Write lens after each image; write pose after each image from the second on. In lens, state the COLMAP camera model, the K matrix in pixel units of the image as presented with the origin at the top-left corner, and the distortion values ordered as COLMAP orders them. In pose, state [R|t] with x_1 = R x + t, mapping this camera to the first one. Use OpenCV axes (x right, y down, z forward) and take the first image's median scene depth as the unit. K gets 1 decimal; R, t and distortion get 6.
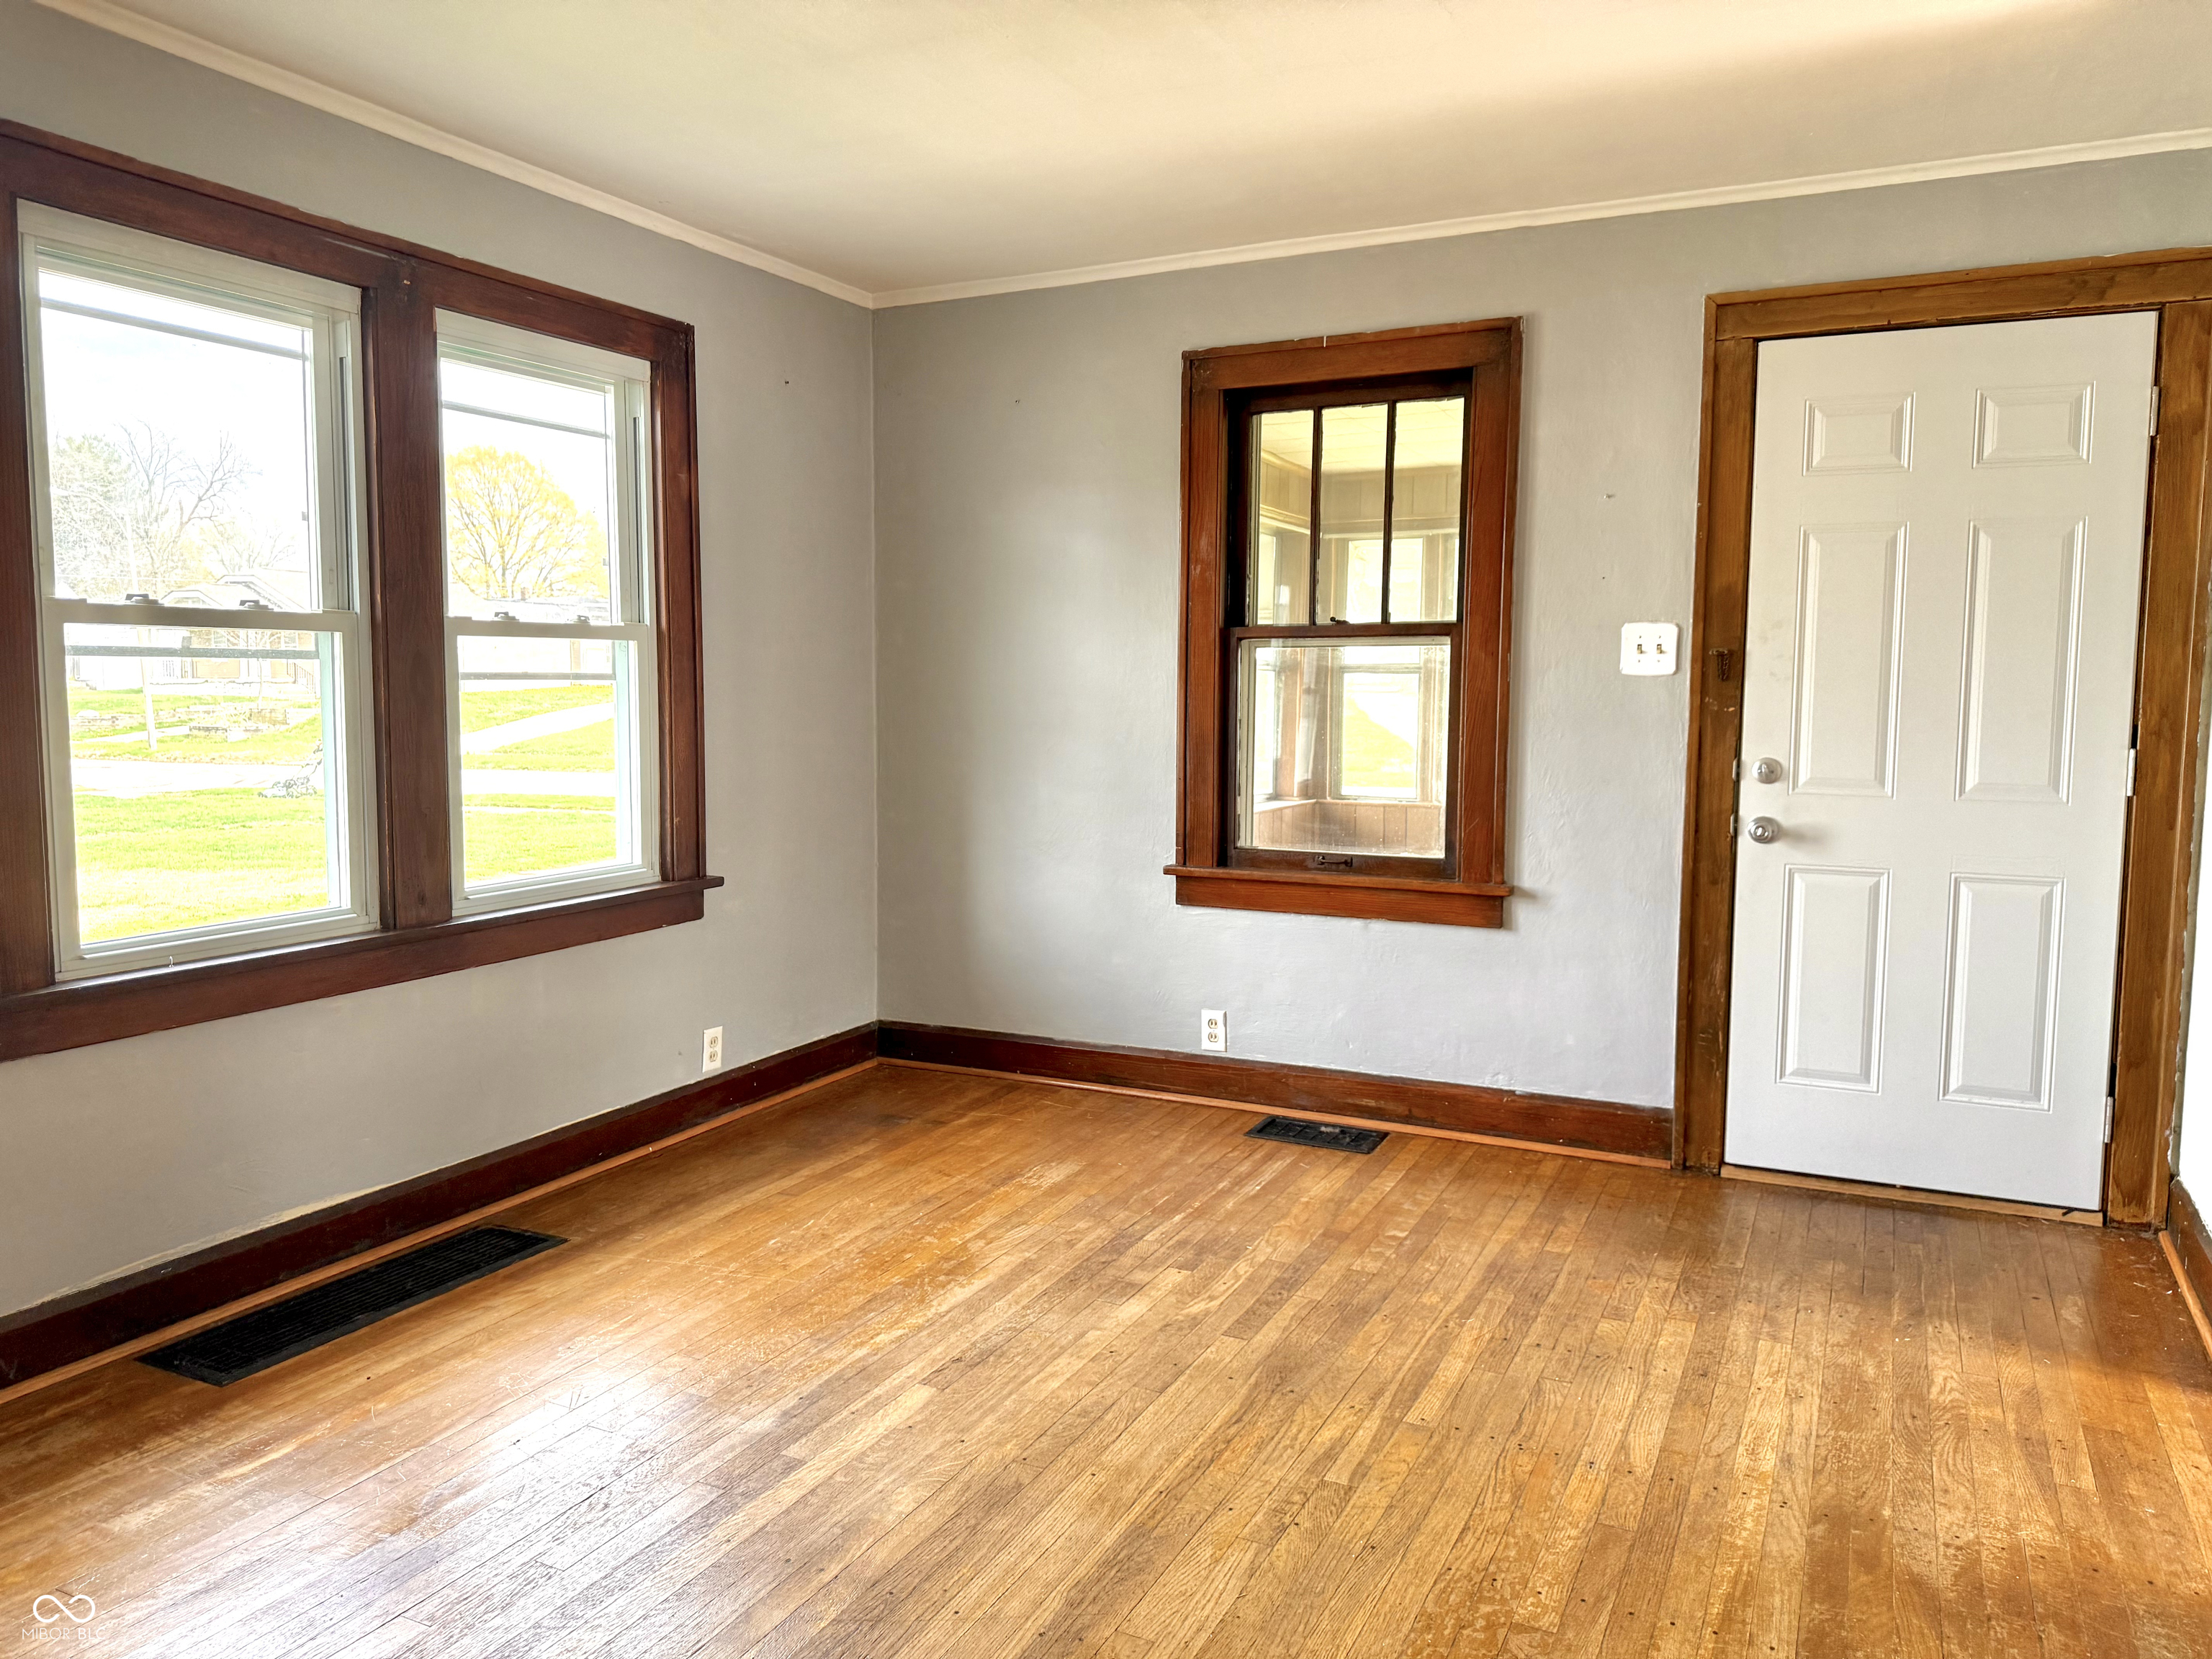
lens RADIAL K [[1551.1, 0, 1102.7], [0, 1551.1, 805.2], [0, 0, 1]] dist [0.126096, -0.192509]
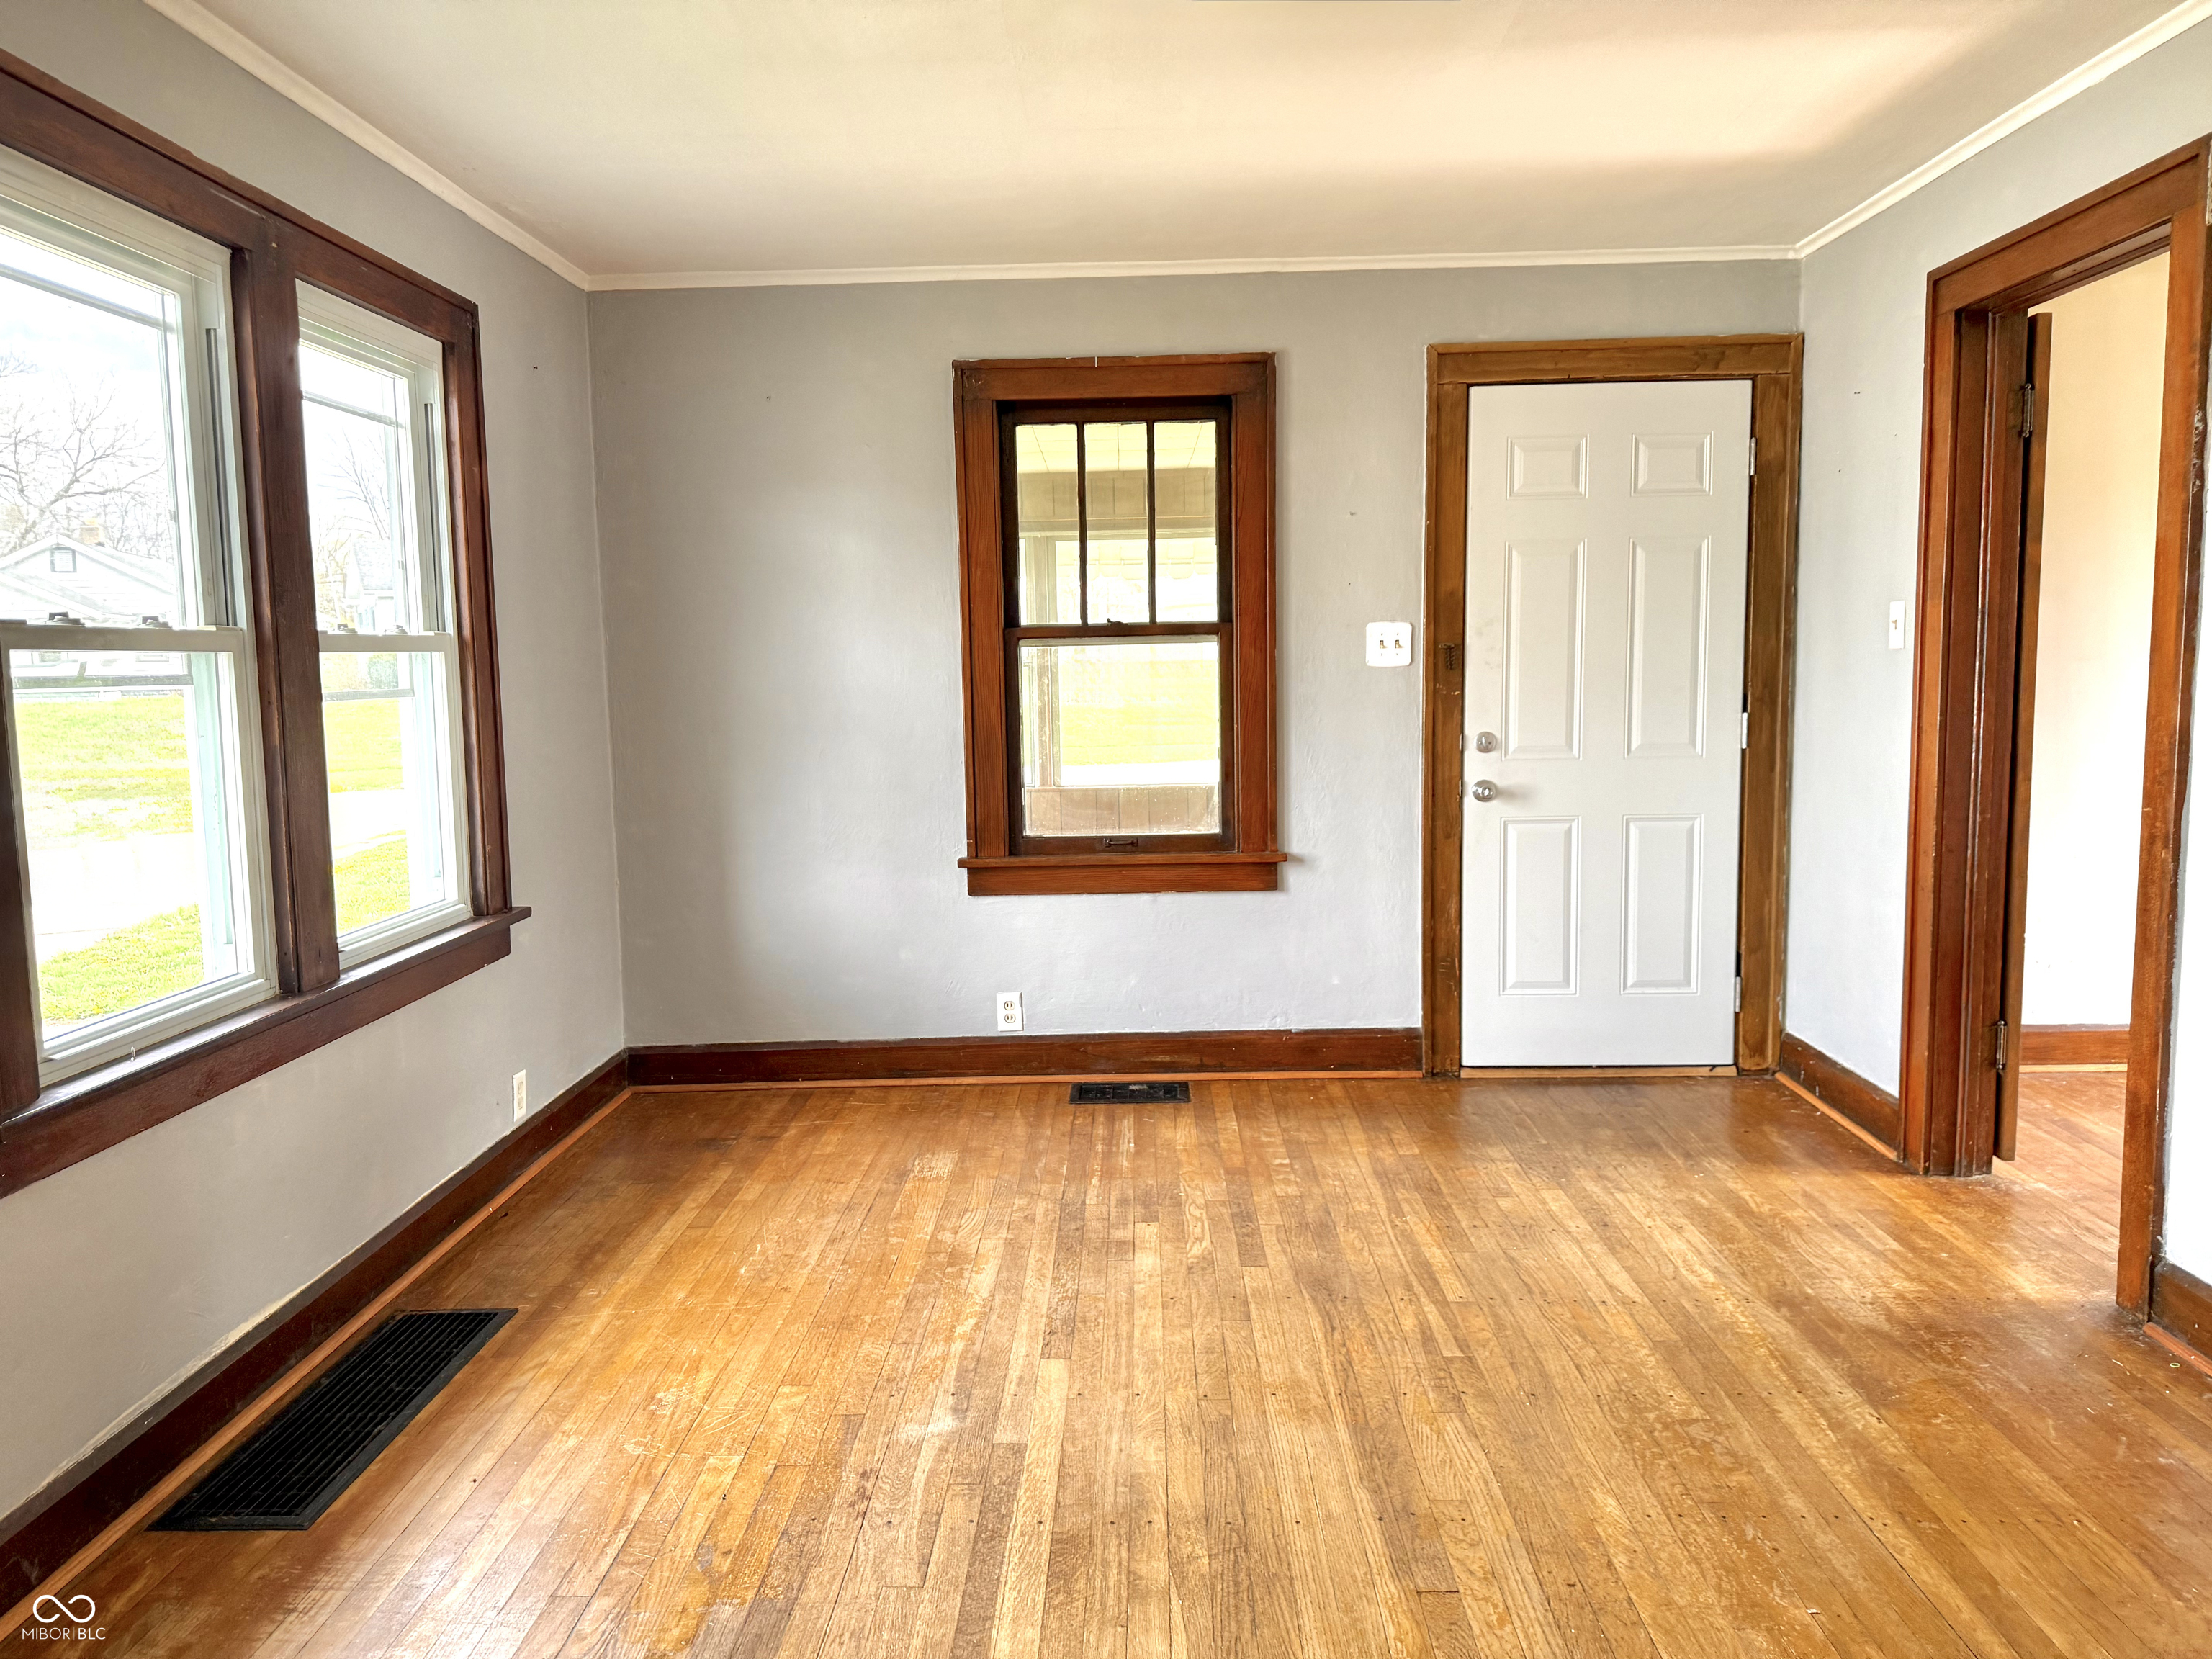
lens RADIAL K [[1548.0, 0, 1096.1], [0, 1548.0, 820.7], [0, 0, 1]] dist [0.127345, -0.185764]
pose [[0.907642, -0.065002, 0.414681, -0.363559], [0.057680, 0.997879, 0.030171, -0.015083], [-0.415762, -0.003466, 0.909467, 0.025289]]
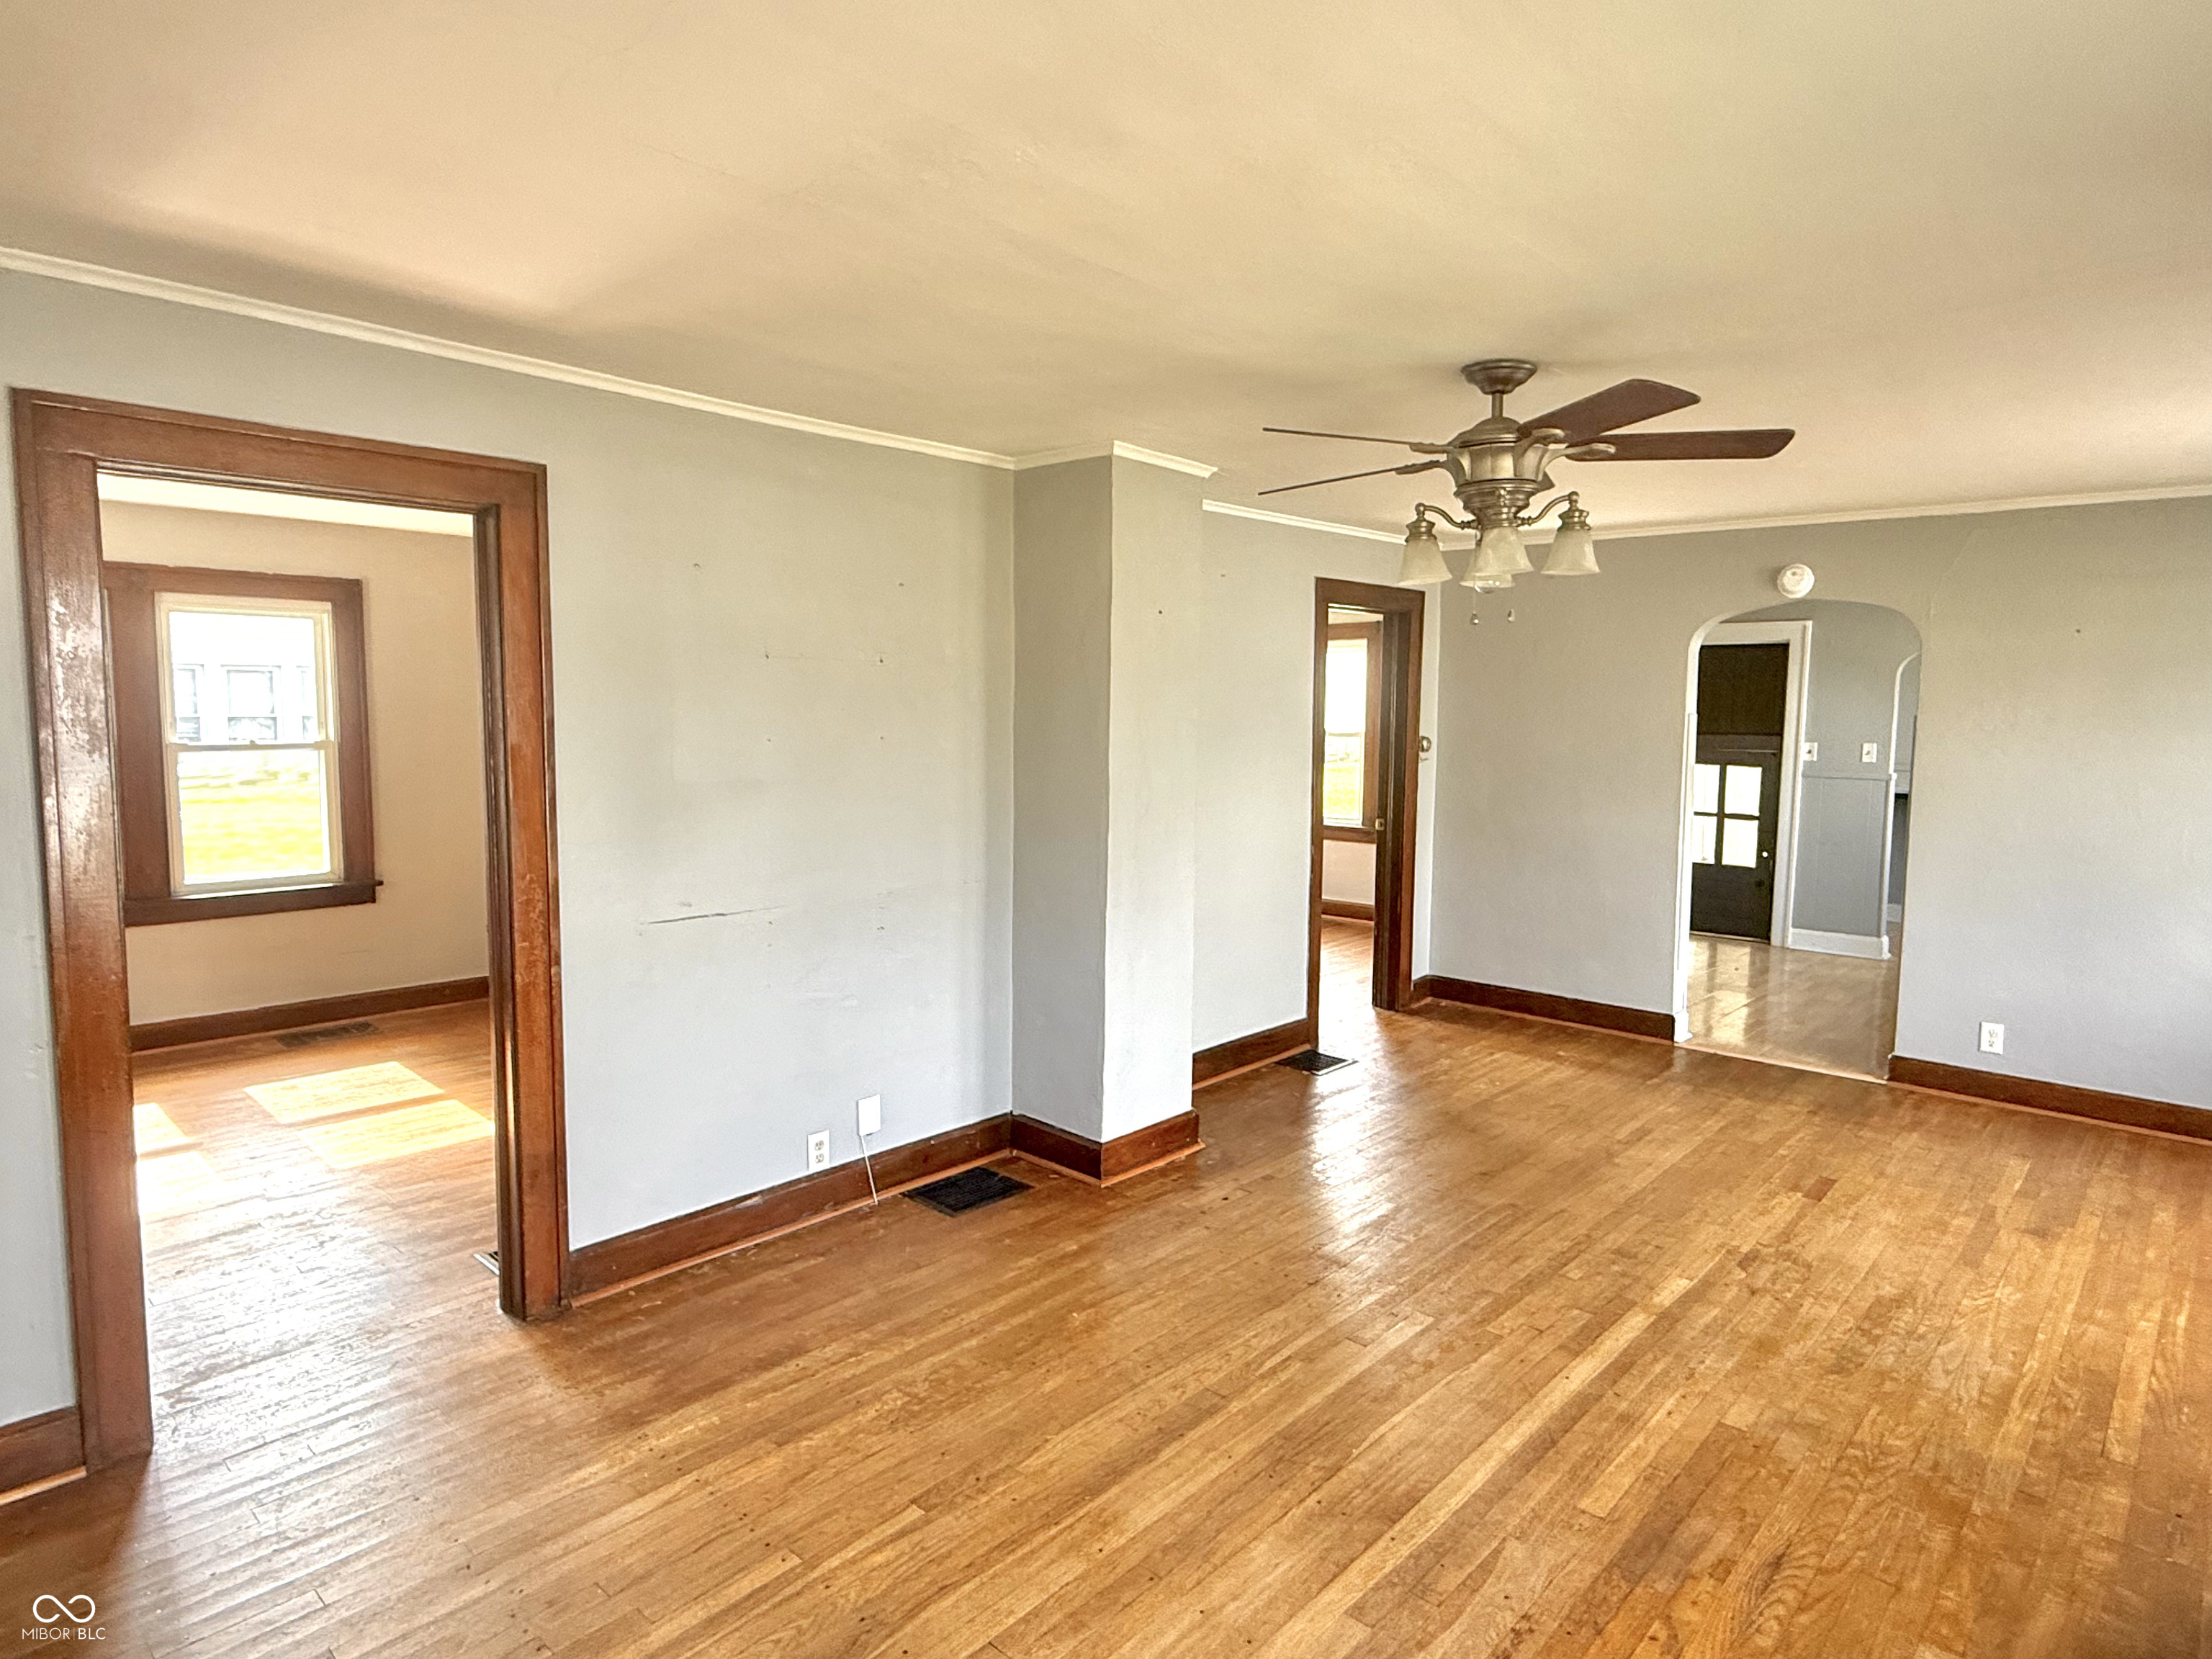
lens RADIAL K [[1253.4, 0, 1096.6], [0, 1253.4, 826.4], [0, 0, 1]] dist [-0.001740, 0.001469]
pose [[-0.959755, -0.038807, 0.278143, -0.160882], [0.010230, 0.984919, 0.172716, -0.183651], [-0.280651, 0.168610, -0.944884, 1.179289]]
